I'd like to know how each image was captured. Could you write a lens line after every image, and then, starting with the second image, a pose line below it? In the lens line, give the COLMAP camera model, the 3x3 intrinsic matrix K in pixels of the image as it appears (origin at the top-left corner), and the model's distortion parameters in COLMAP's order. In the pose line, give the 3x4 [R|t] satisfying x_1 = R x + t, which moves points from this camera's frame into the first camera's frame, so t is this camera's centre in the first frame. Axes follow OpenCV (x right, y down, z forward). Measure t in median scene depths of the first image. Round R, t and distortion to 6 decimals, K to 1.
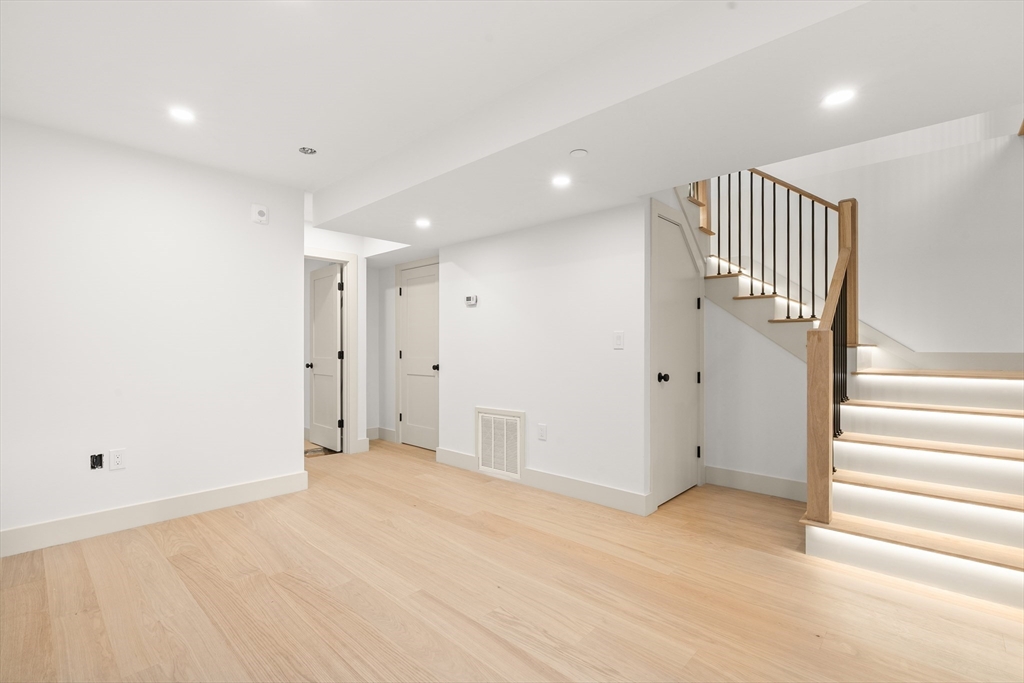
lens RADIAL K [[469.0, 0, 510.0], [0, 469.0, 347.4], [0, 0, 1]] dist [-0.000859, -0.000013]
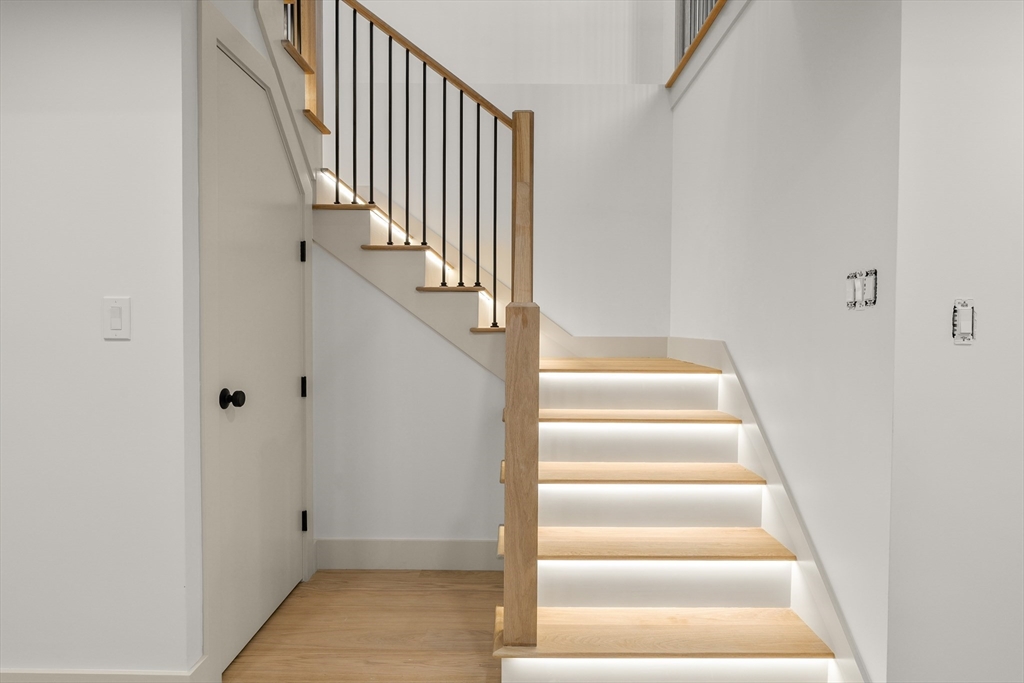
lens RADIAL K [[591.8, 0, 523.6], [0, 591.8, 340.0], [0, 0, 1]] dist [-0.001406, -0.000115]
pose [[0.730700, -0.014531, 0.682544, 0.133801], [-0.004327, 0.999655, 0.025914, -0.010504], [-0.682685, -0.021889, 0.730385, 0.361916]]
